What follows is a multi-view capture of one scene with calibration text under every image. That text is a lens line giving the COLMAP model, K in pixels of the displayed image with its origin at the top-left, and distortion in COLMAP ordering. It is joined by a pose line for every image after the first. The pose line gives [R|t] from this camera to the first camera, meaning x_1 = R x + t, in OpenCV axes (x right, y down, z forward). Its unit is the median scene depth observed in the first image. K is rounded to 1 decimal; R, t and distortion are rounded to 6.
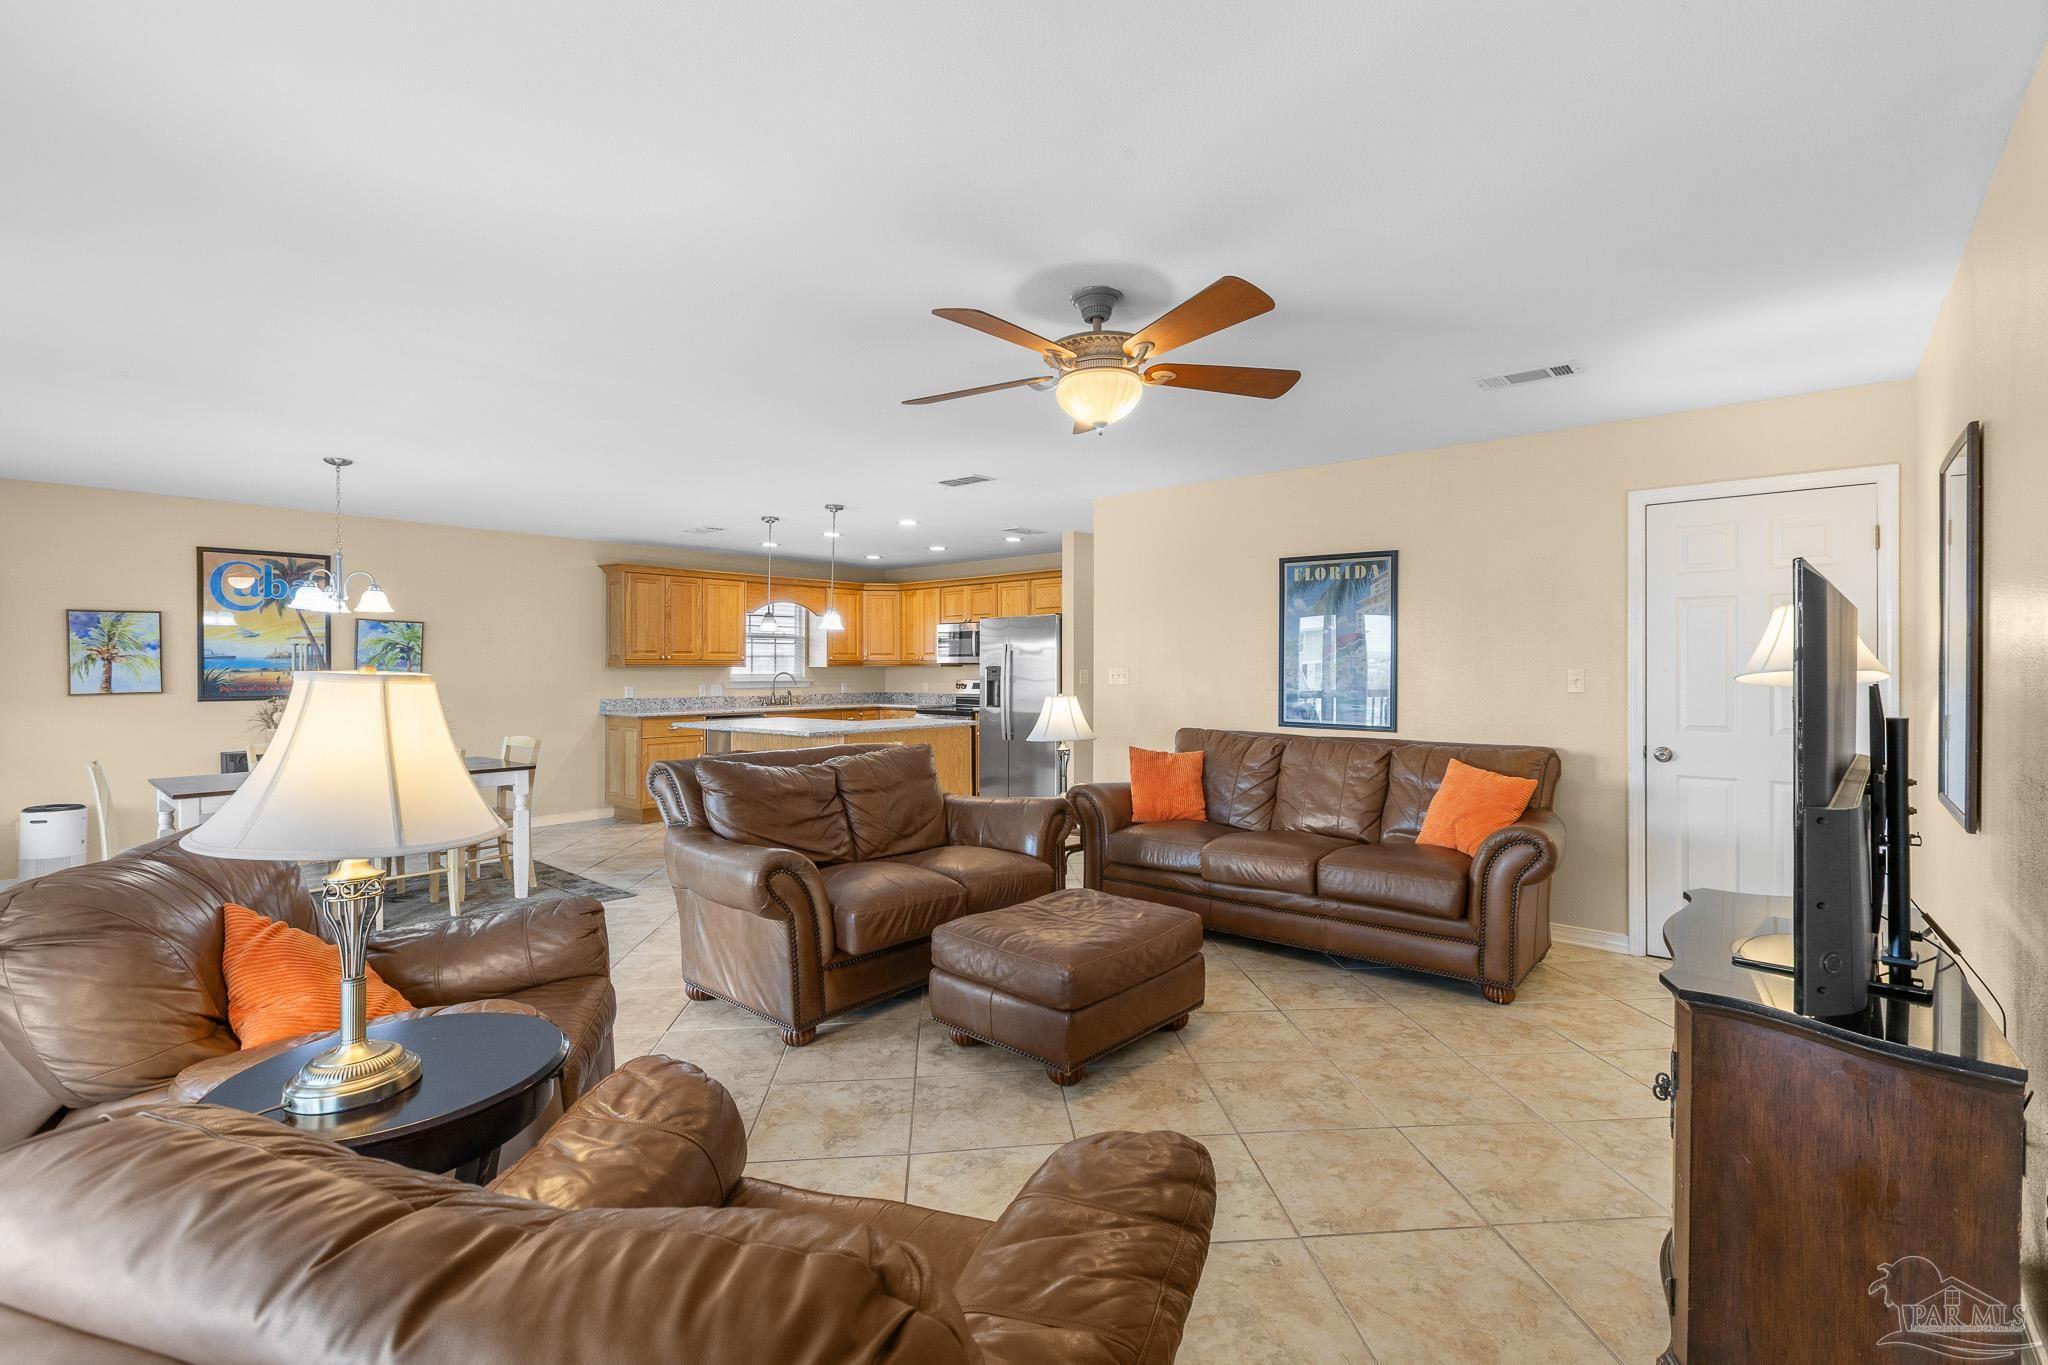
lens RADIAL K [[914.9, 0, 1030.1], [0, 914.9, 669.8], [0, 0, 1]] dist [-0.000170, -0.000199]
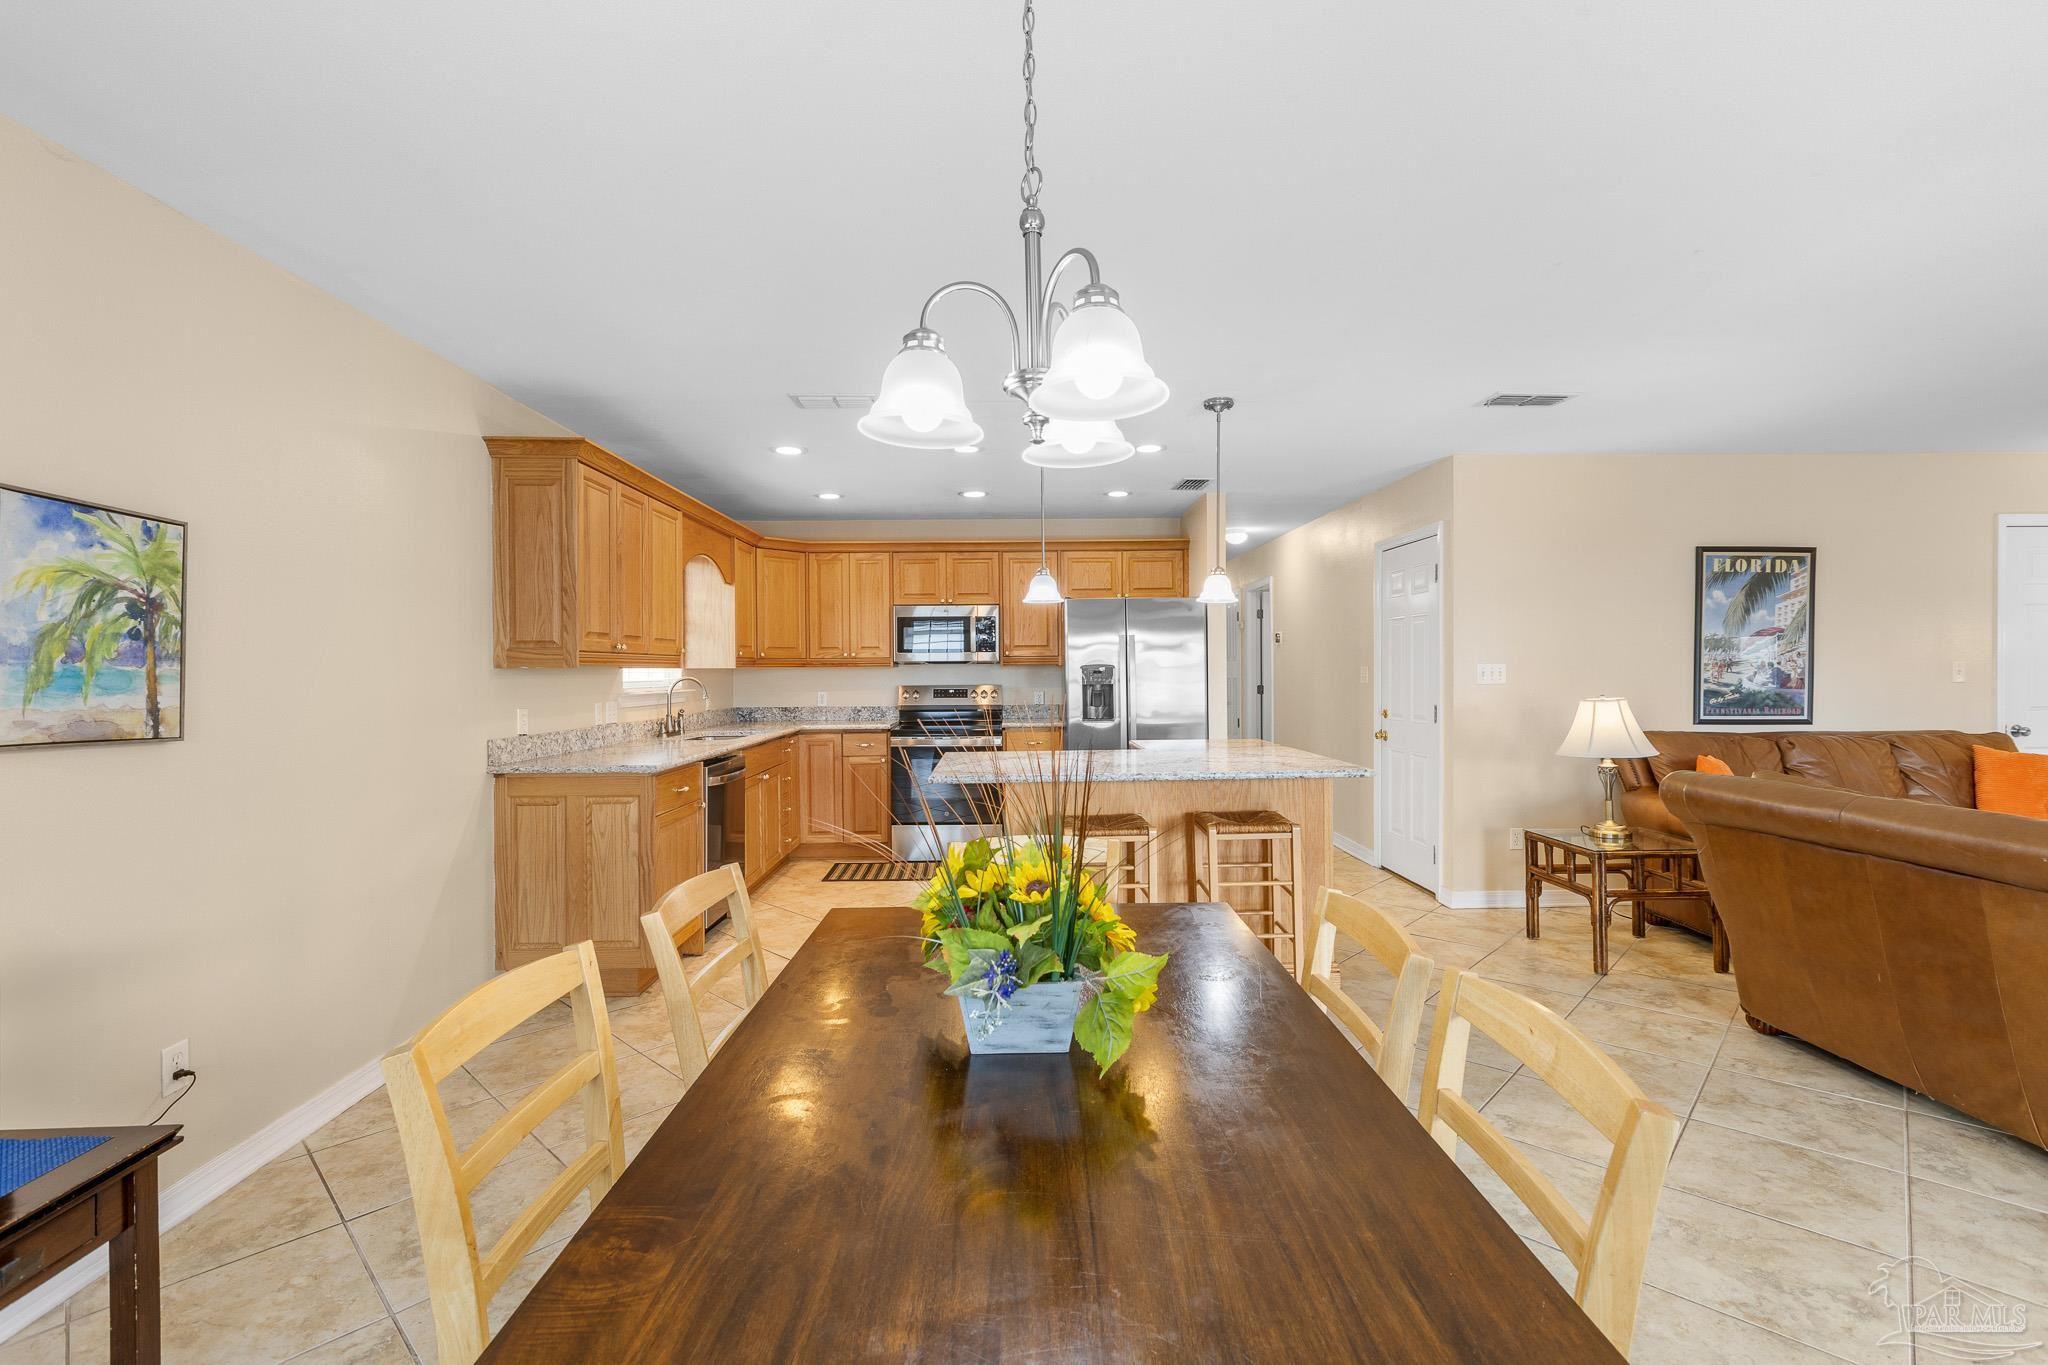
lens RADIAL K [[914.9, 0, 1026.1], [0, 914.9, 674.2], [0, 0, 1]] dist [-0.000170, -0.000199]
pose [[0.747704, -0.007378, 0.663991, -0.571882], [0.007798, 0.999967, 0.002331, 0.001533], [-0.663987, 0.003435, 0.747737, 0.496480]]
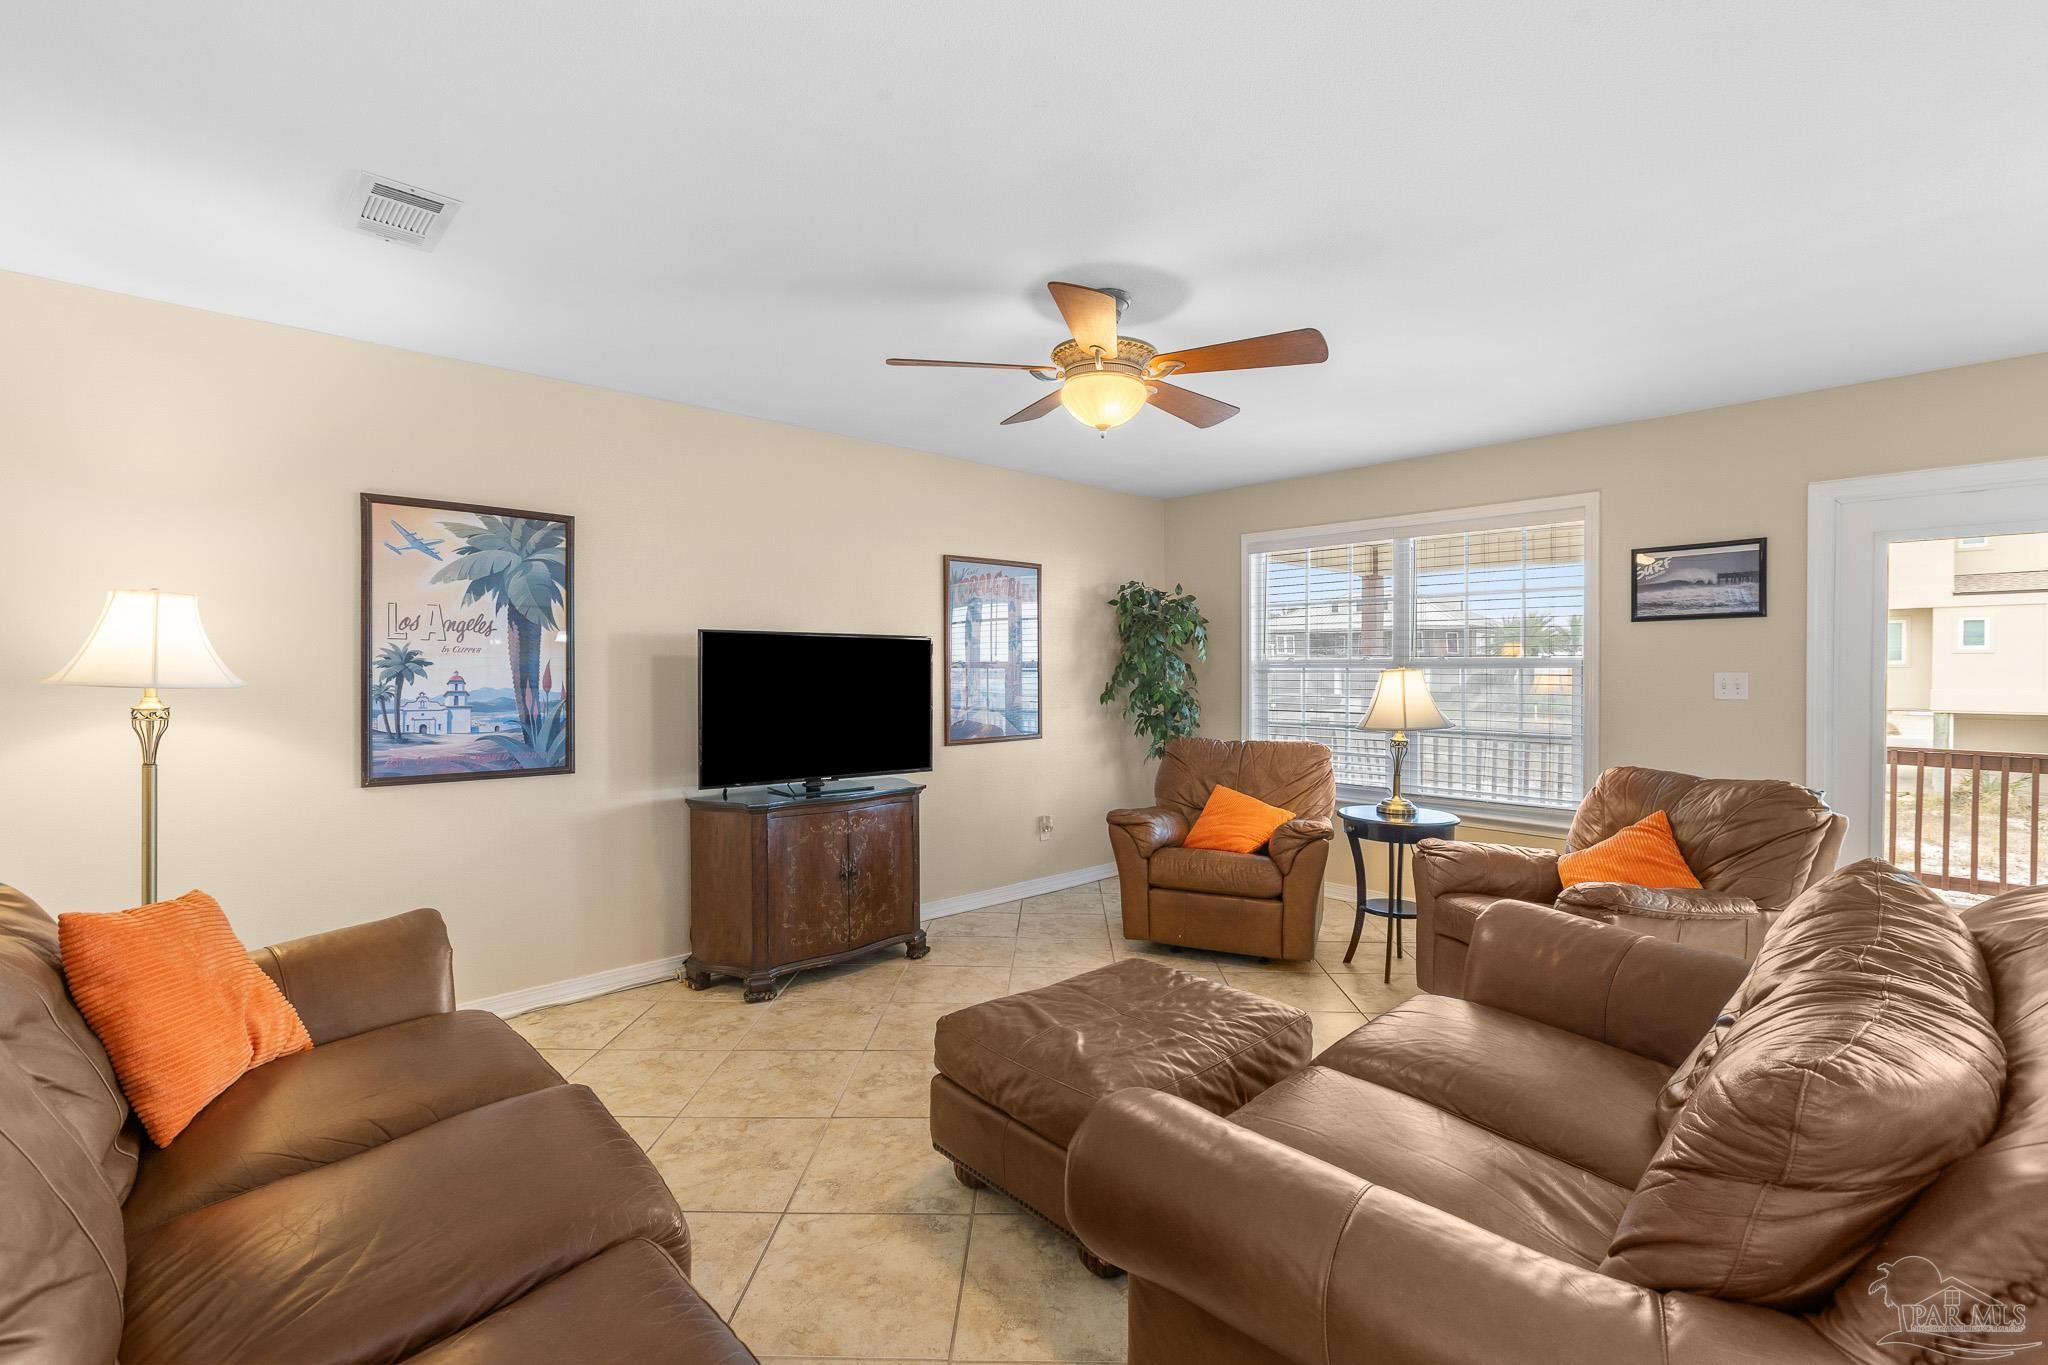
lens RADIAL K [[914.9, 0, 1029.7], [0, 914.9, 675.4], [0, 0, 1]] dist [-0.000170, -0.000199]
pose [[-0.992626, 0.001820, 0.121207, 0.012171], [0.003381, 0.999914, 0.012682, -0.002583], [-0.121173, 0.012998, -0.992546, 0.700453]]
